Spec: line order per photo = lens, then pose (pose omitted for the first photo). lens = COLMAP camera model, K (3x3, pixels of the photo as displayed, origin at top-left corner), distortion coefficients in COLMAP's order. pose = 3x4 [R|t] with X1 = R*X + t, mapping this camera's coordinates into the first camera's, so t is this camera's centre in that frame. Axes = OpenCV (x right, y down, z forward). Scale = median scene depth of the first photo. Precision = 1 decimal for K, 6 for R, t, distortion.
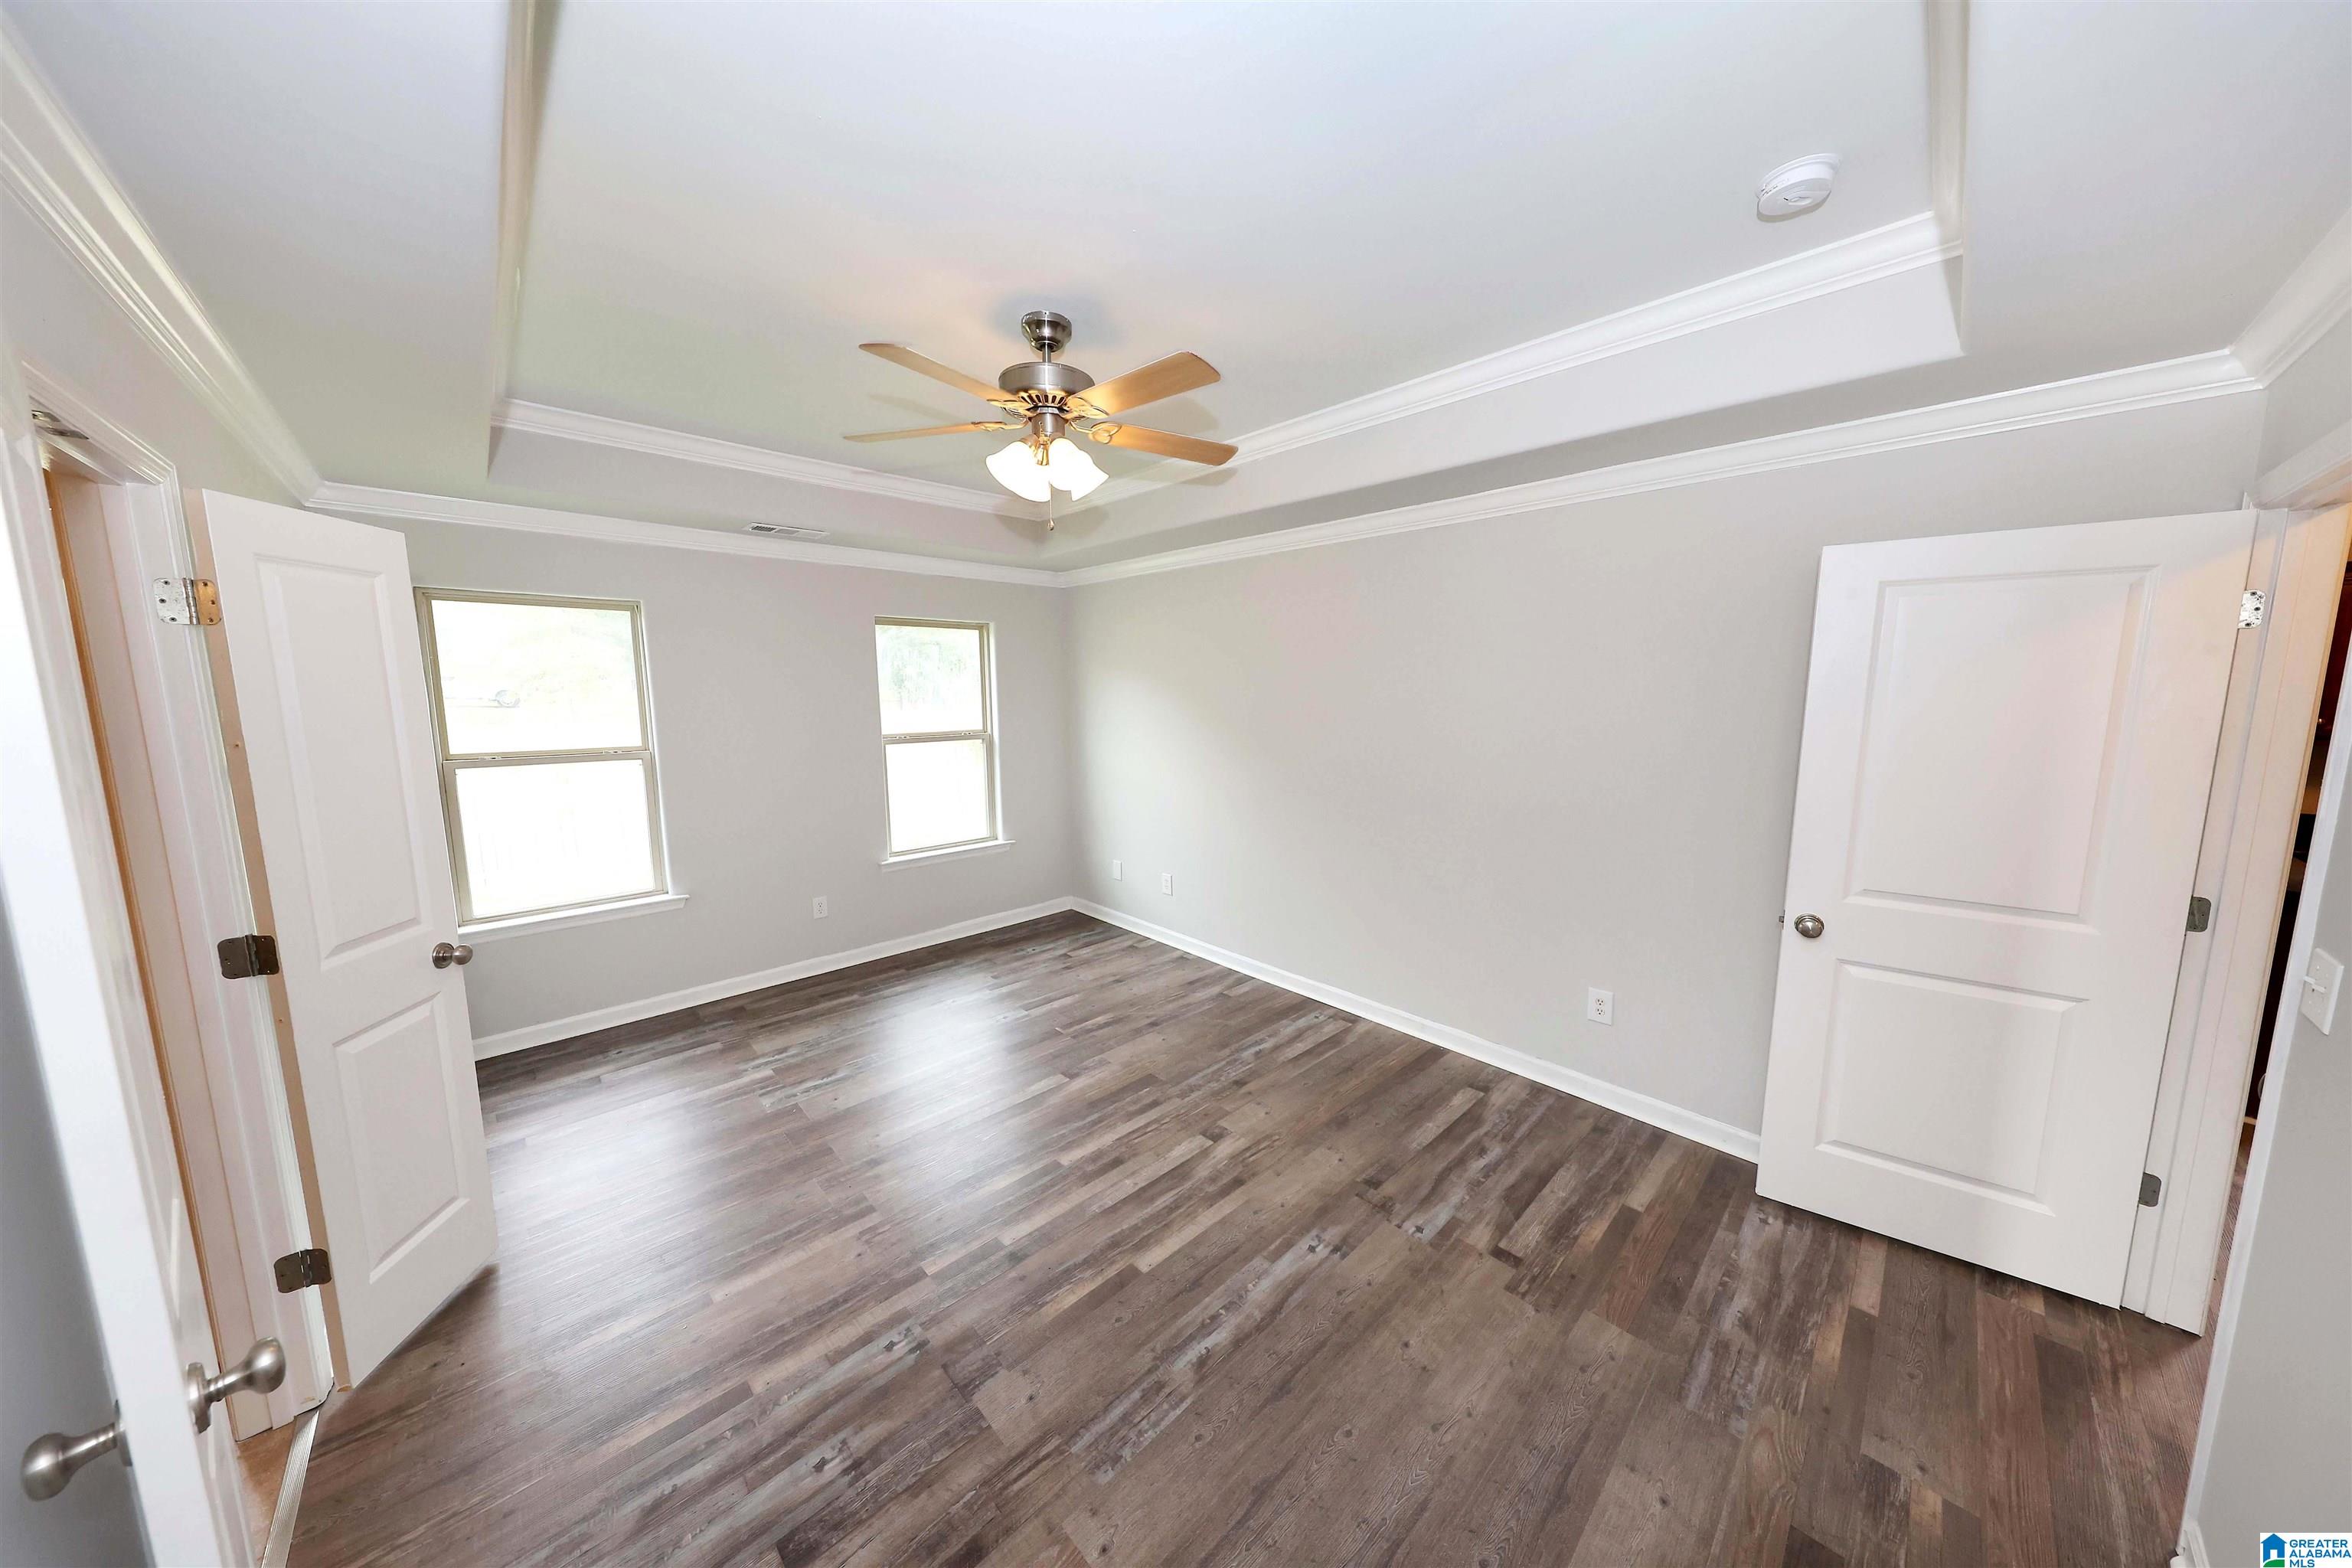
lens RADIAL K [[734.7, 0, 1182.1], [0, 734.7, 780.5], [0, 0, 1]] dist [0.000362, -0.000239]
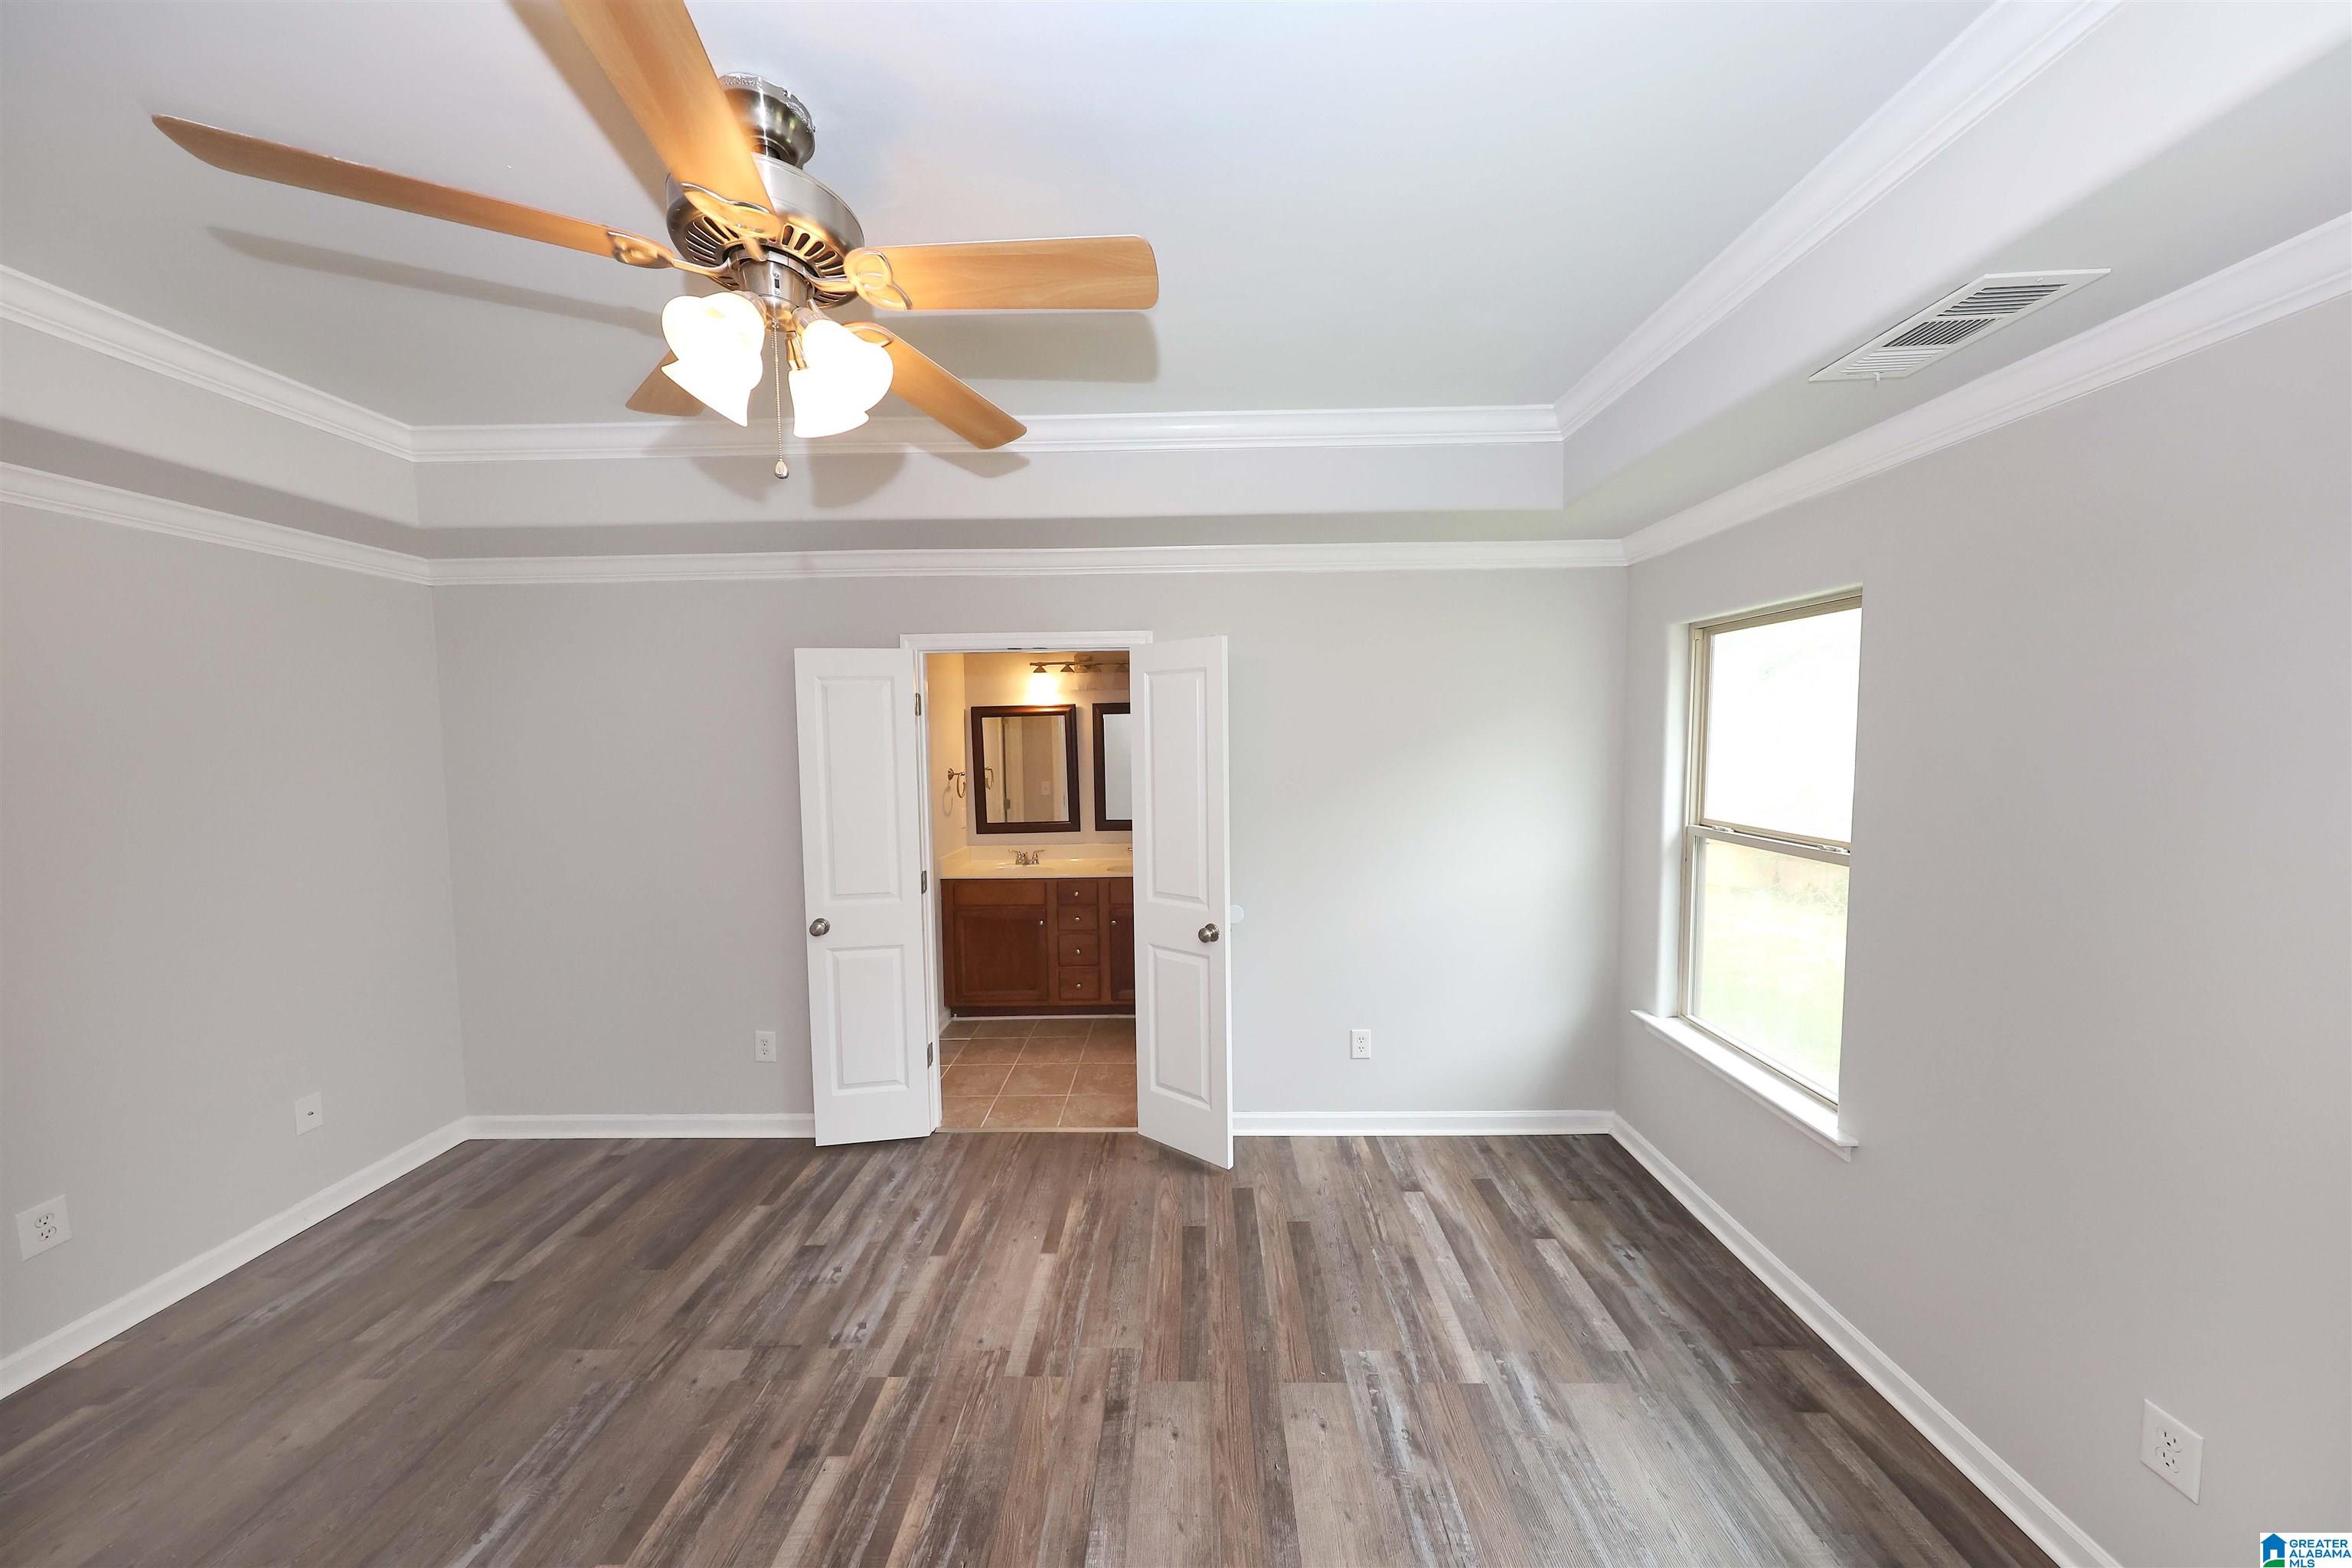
lens RADIAL K [[734.7, 0, 1182.1], [0, 734.7, 780.5], [0, 0, 1]] dist [0.000362, -0.000239]
pose [[-0.703254, 0.054849, -0.708819, 0.008653], [-0.078929, 0.984833, 0.154516, -0.158941], [0.706543, 0.164610, -0.688259, 1.140144]]
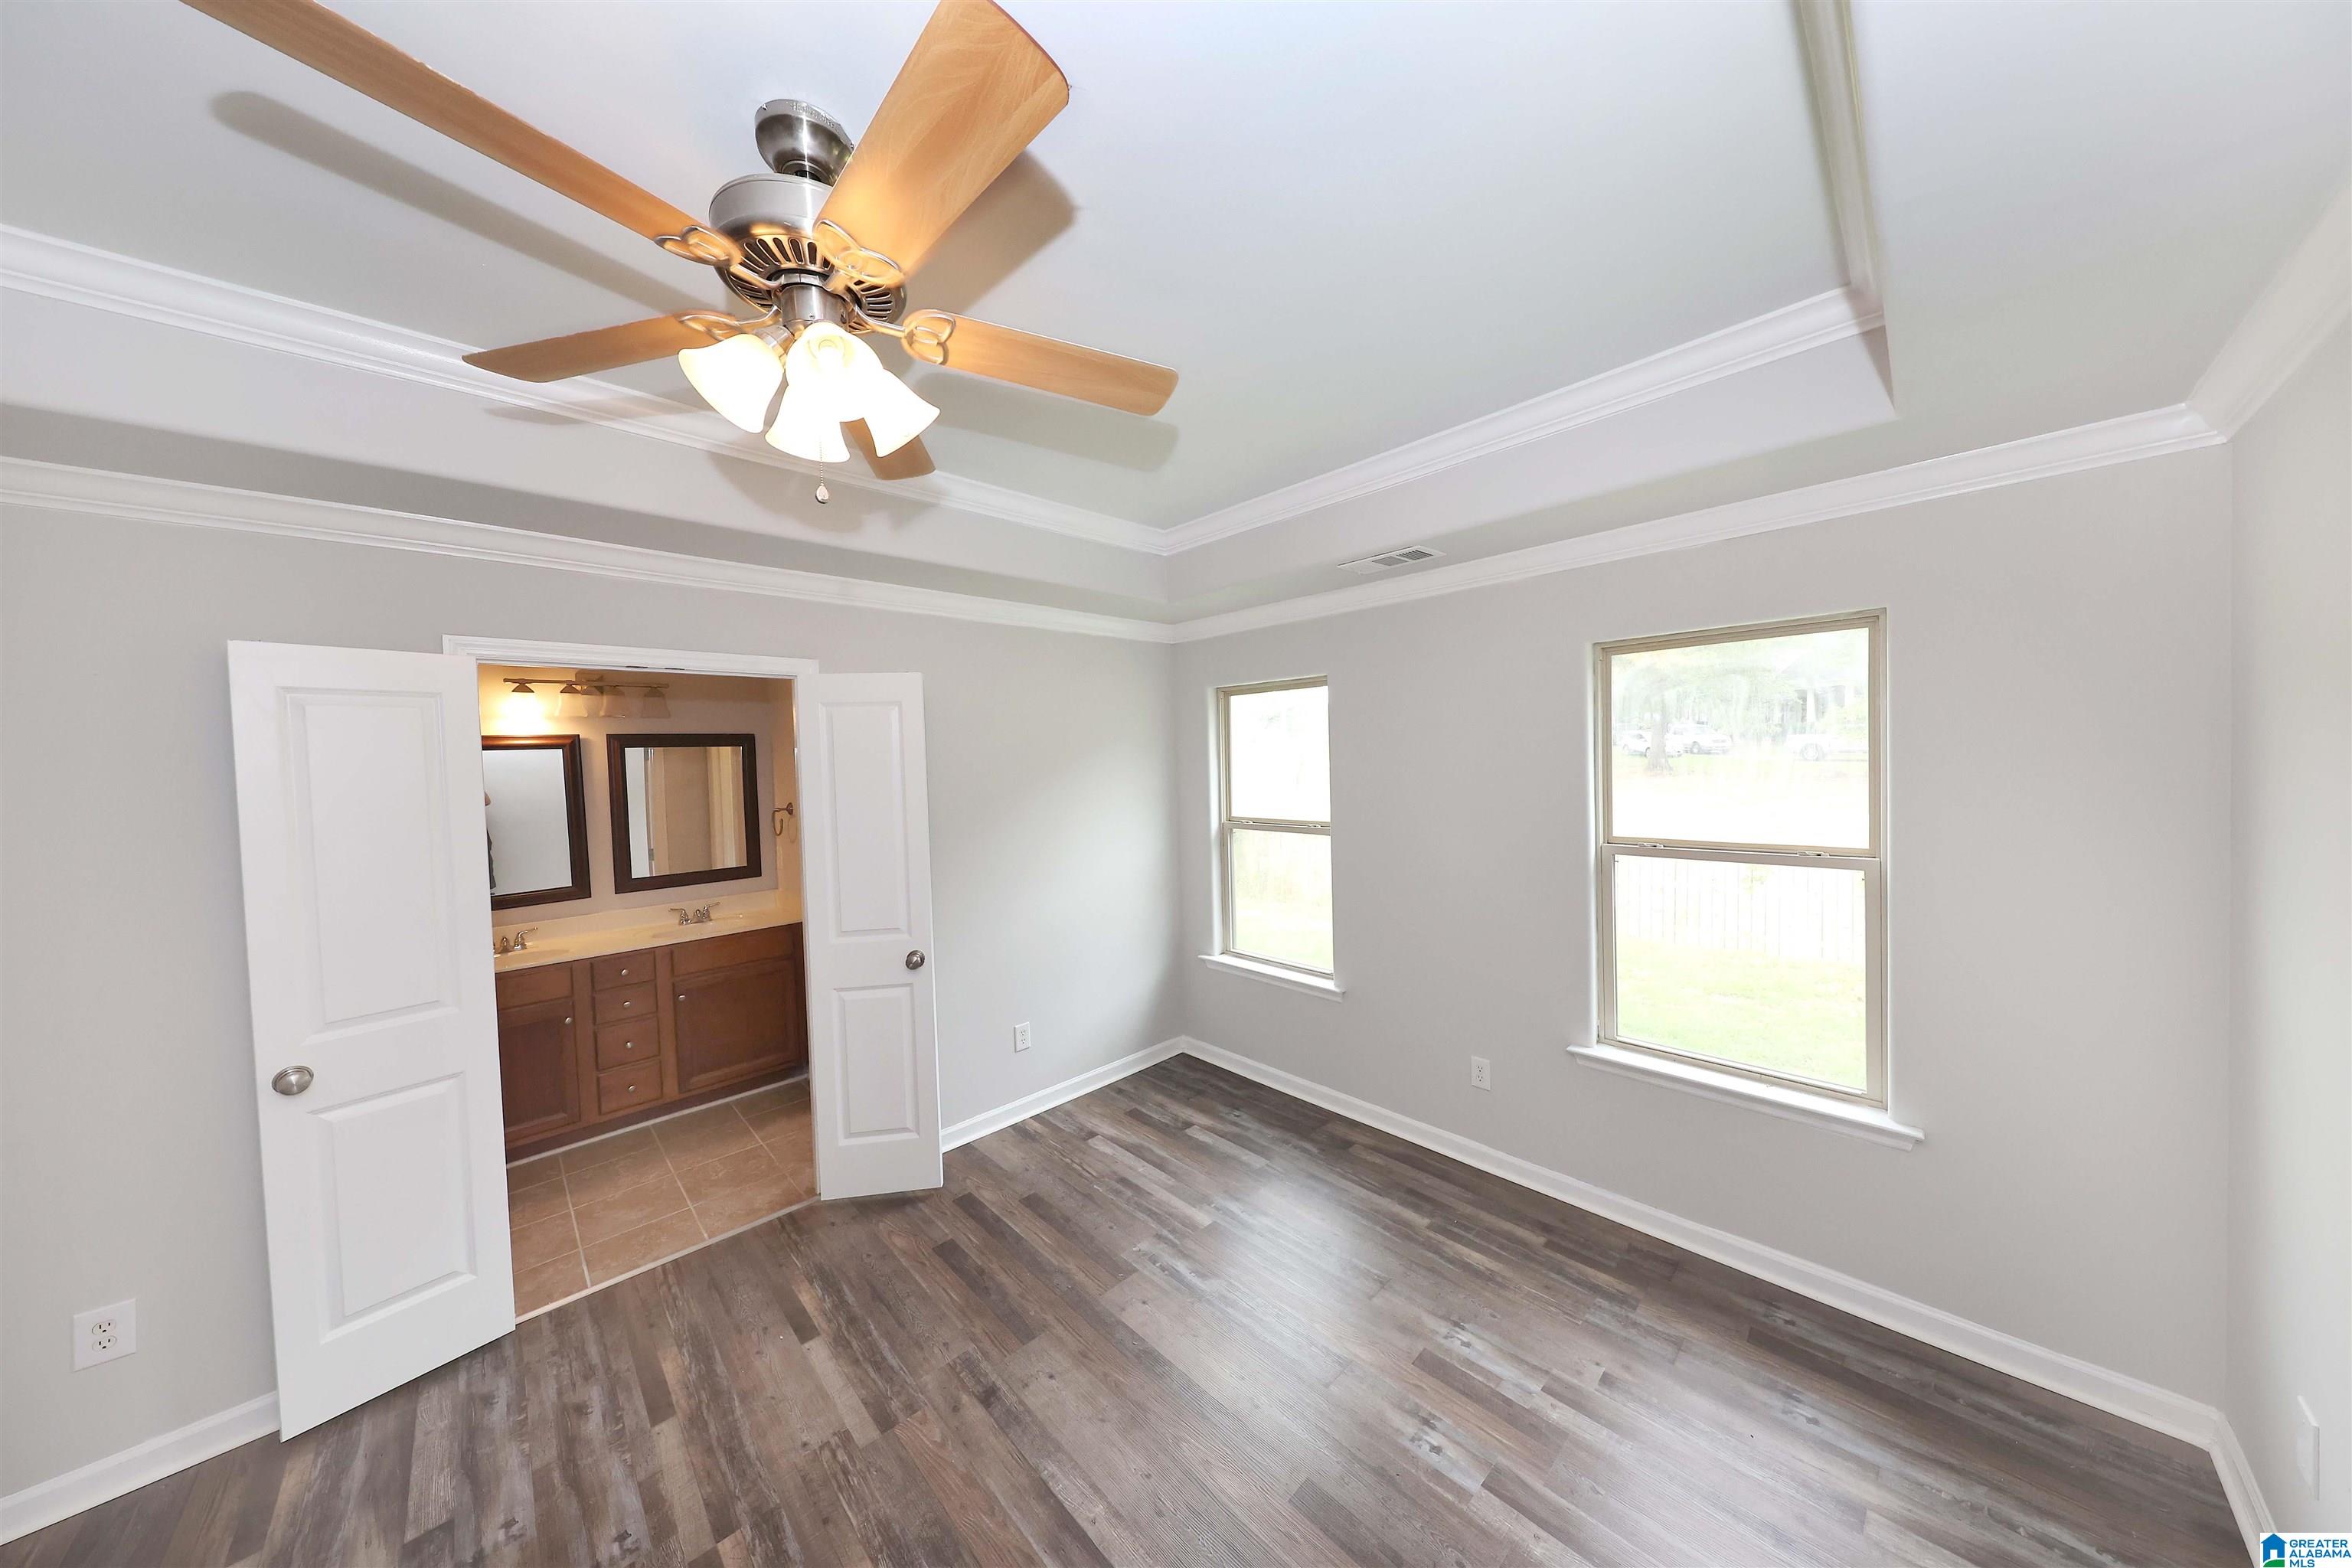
lens RADIAL K [[734.7, 0, 1182.1], [0, 734.7, 780.5], [0, 0, 1]] dist [0.000362, -0.000239]
pose [[0.003613, 0.032128, -0.999477, 0.258027], [-0.101735, 0.994310, 0.031594, -0.127304], [0.994805, 0.101567, 0.006861, 0.894609]]
